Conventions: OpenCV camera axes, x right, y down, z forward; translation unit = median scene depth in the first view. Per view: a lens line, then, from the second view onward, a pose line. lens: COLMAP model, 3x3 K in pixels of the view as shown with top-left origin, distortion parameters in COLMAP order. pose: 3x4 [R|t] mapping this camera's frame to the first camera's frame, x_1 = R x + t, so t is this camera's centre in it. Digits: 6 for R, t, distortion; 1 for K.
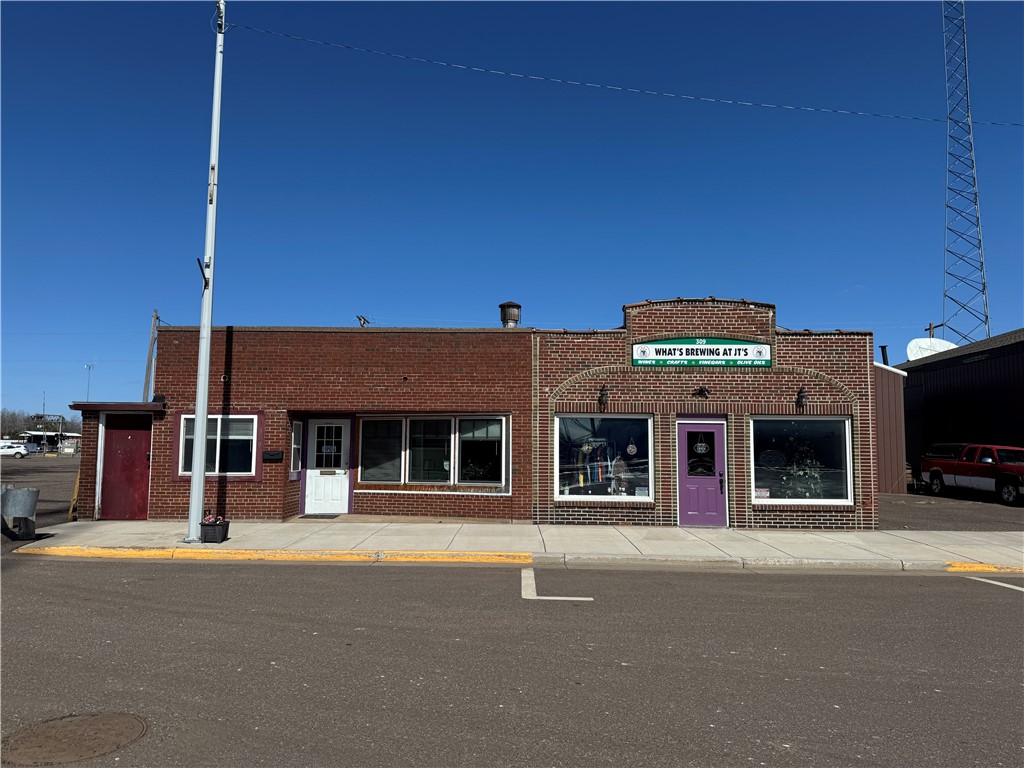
lens RADIAL K [[720.1, 0, 512.8], [0, 720.1, 382.1], [0, 0, 1]] dist [0.061206, -0.028935]
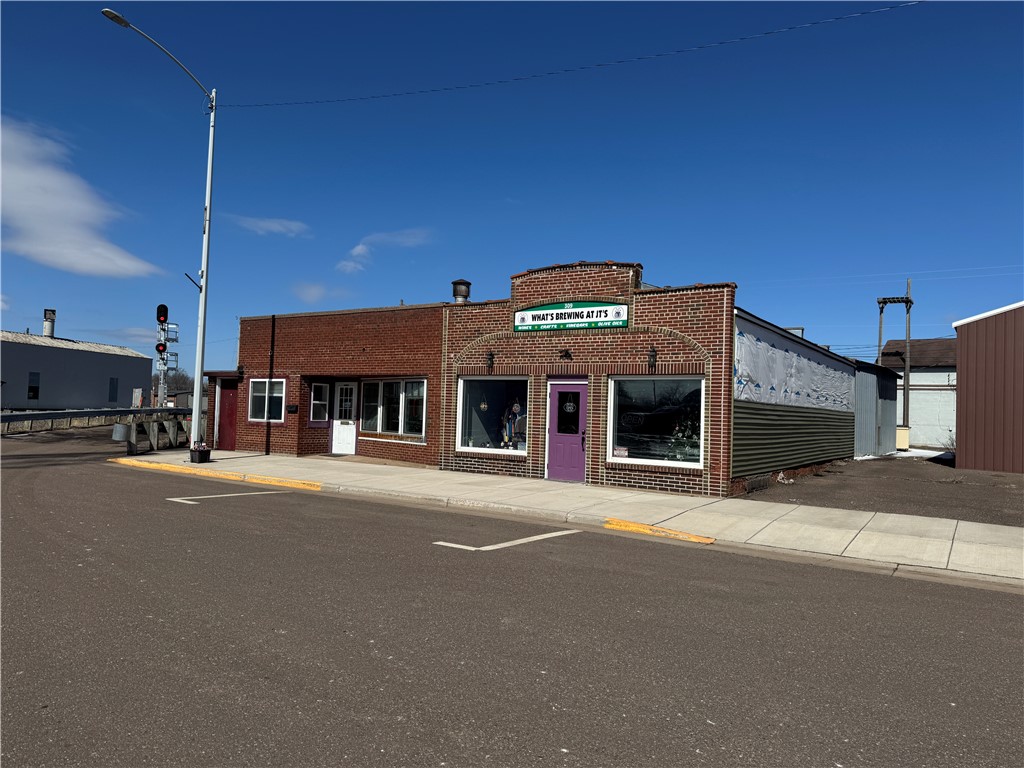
lens RADIAL K [[720.1, 0, 517.9], [0, 720.1, 381.6], [0, 0, 1]] dist [0.061206, -0.028935]
pose [[0.839890, -0.005046, -0.542732, 0.762782], [0.026621, 0.999136, 0.031907, 0.018371], [0.542103, -0.041247, 0.839299, 0.084246]]
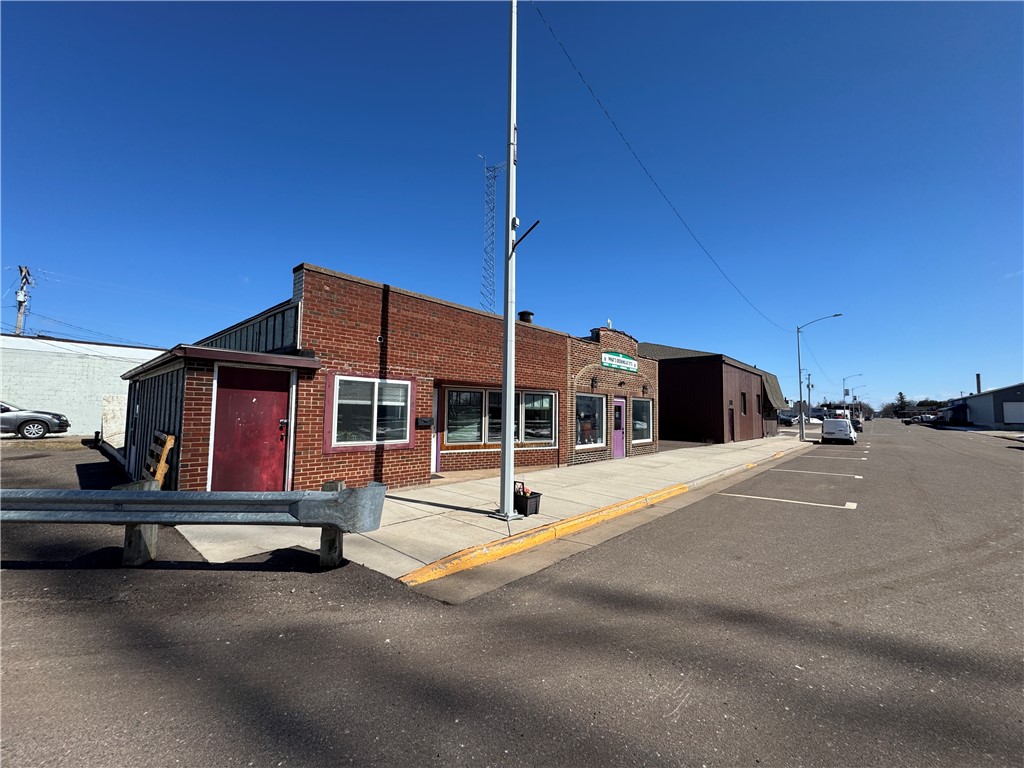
lens RADIAL K [[407.4, 0, 508.0], [0, 407.4, 381.8], [0, 0, 1]] dist [-0.001975, 0.000228]
pose [[0.665304, 0.060331, 0.744131, -0.674011], [-0.079348, 0.996798, -0.009873, 0.040833], [-0.742344, -0.052476, 0.667961, 0.531411]]
